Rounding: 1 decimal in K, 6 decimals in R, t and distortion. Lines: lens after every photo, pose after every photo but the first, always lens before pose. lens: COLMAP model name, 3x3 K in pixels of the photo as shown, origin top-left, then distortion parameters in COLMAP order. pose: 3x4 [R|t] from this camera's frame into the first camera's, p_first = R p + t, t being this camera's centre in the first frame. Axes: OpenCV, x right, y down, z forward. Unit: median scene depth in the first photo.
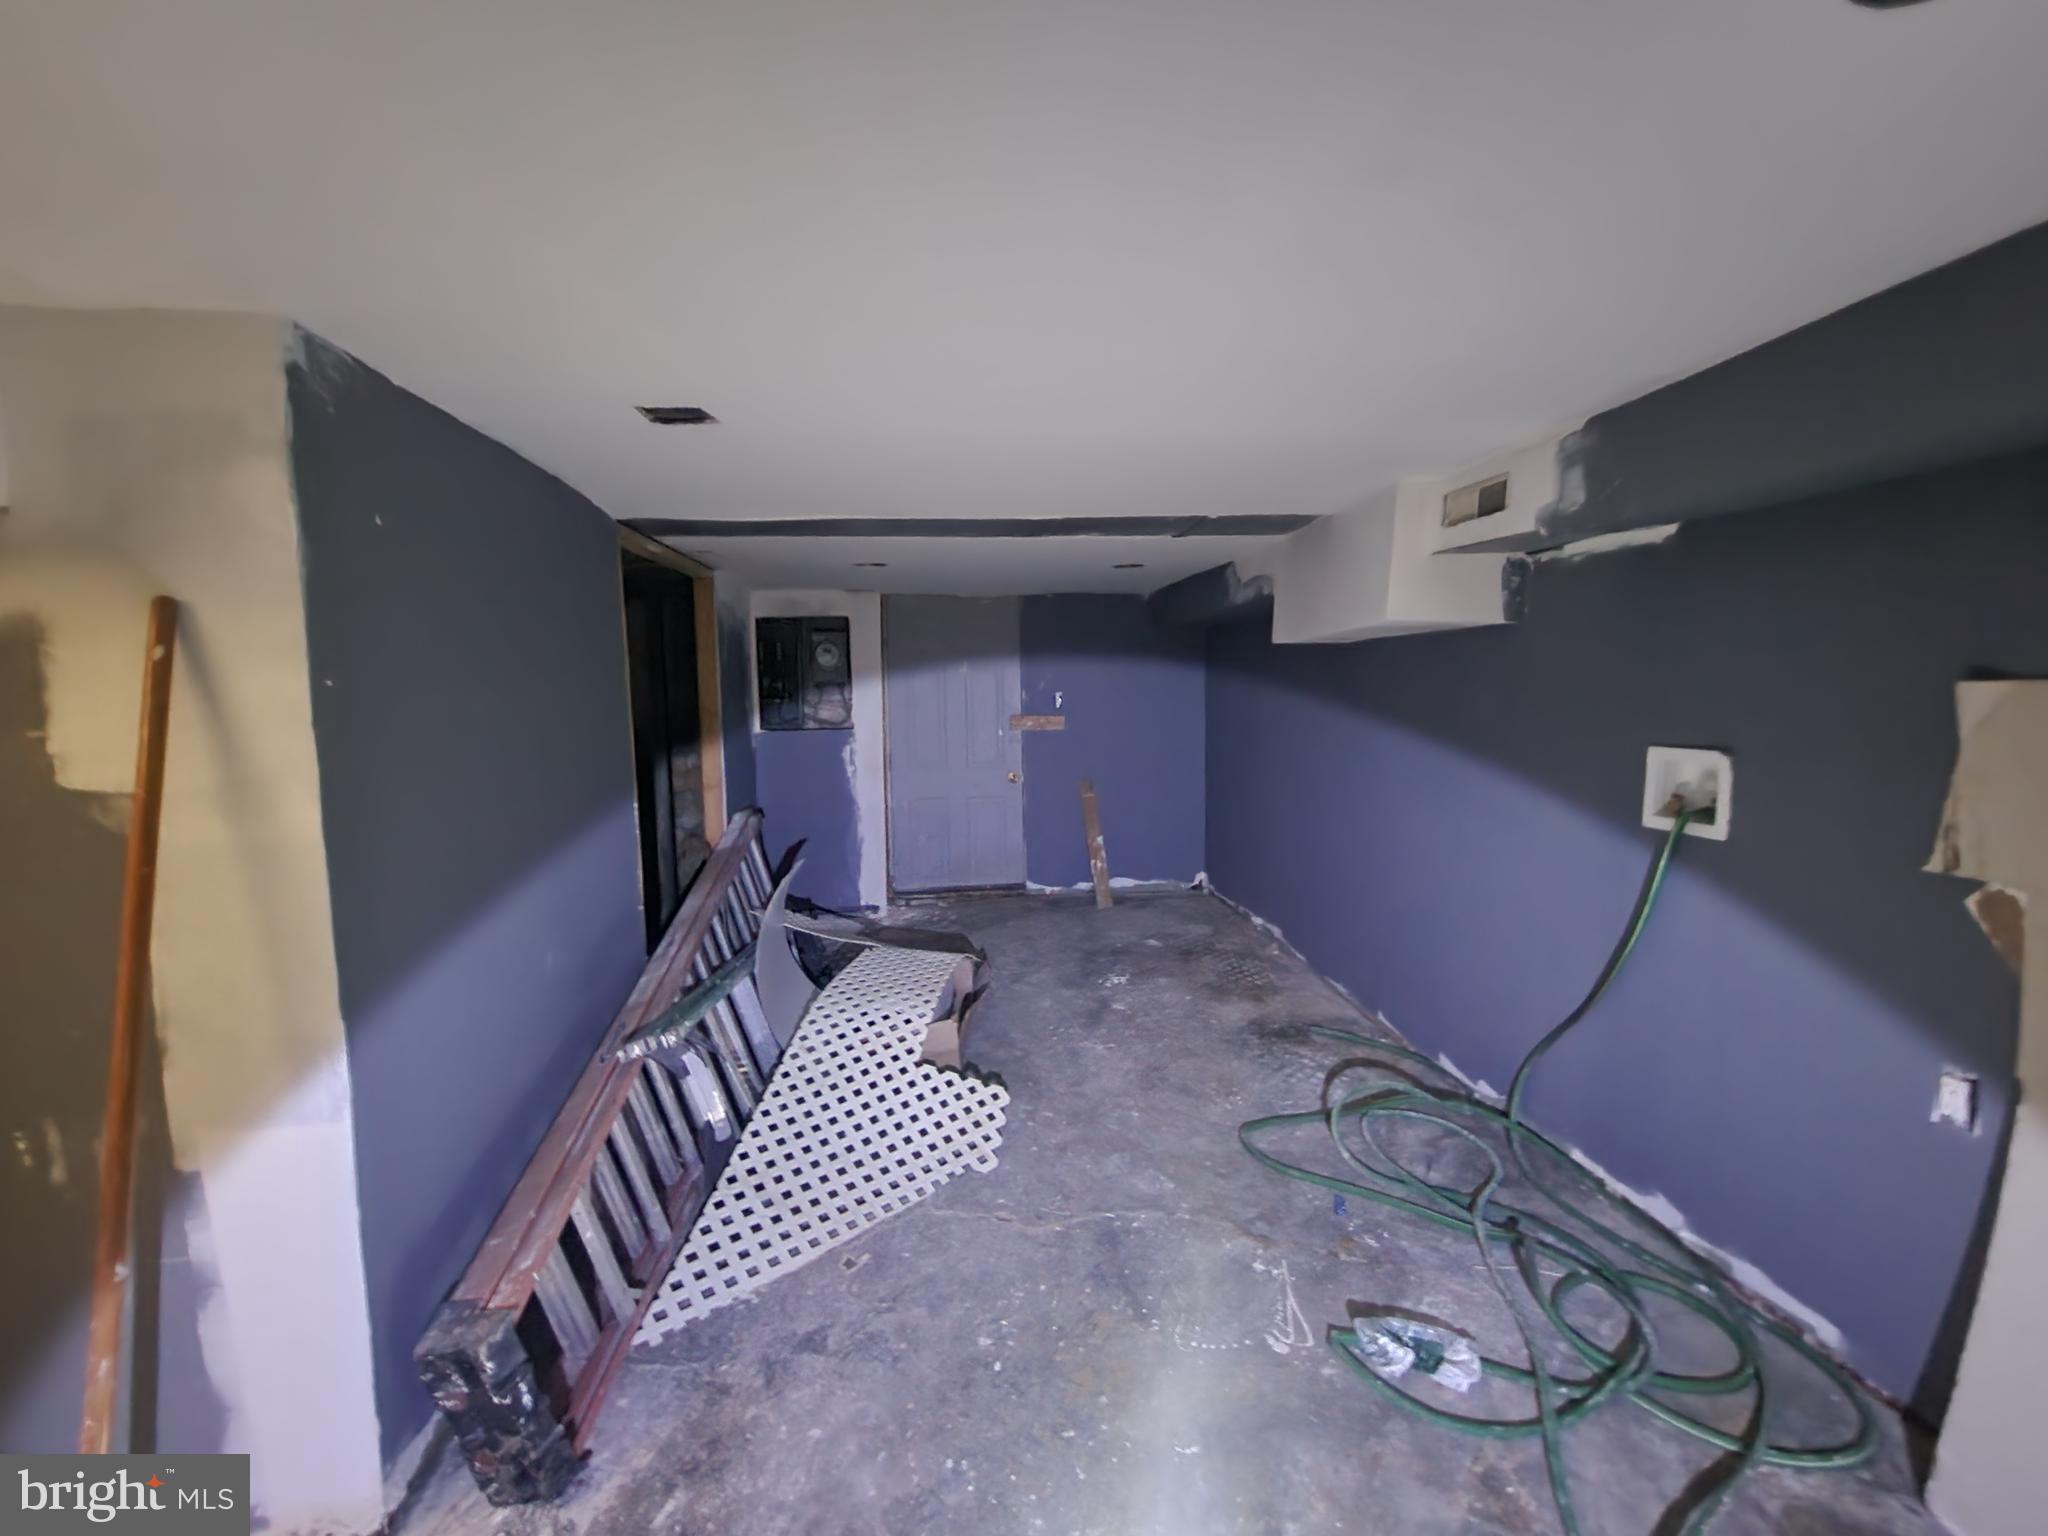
lens RADIAL K [[819.8, 0, 1031.8], [0, 819.8, 768.3], [0, 0, 1]] dist [0.000106, 0.000991]
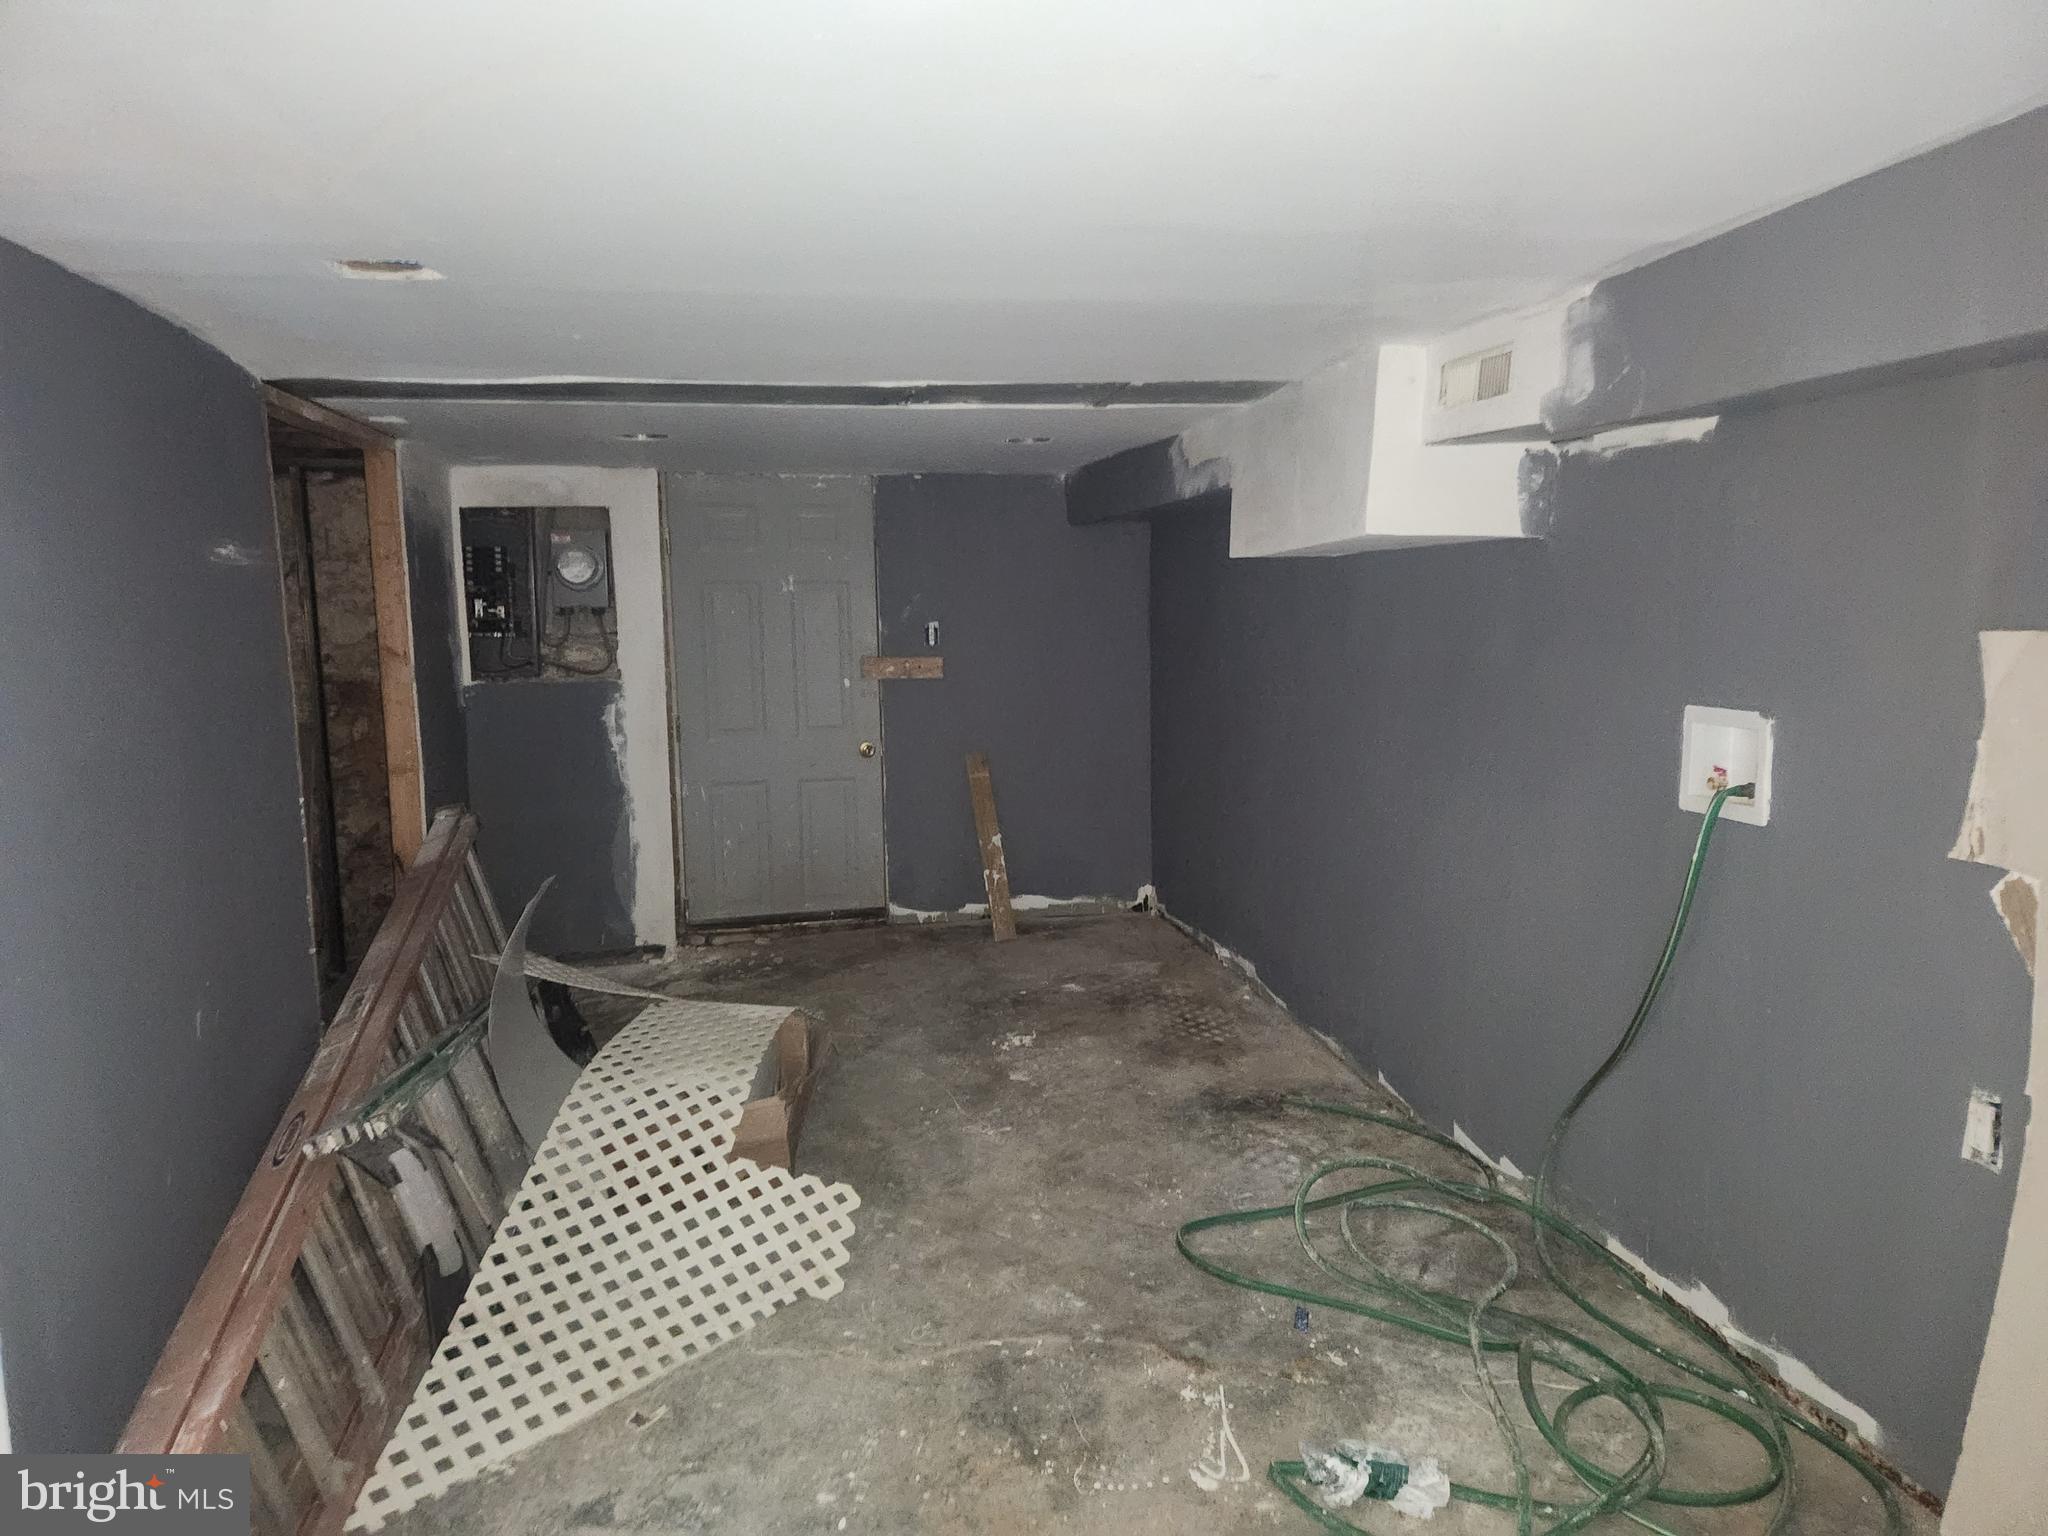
lens RADIAL K [[1390.9, 0, 1018.4], [0, 1390.9, 757.3], [0, 0, 1]] dist [0.053006, -0.023018]
pose [[0.996949, -0.012367, 0.077065, 0.022703], [0.010549, 0.999658, 0.023948, -0.014009], [-0.077335, -0.023062, 0.996738, -0.235964]]
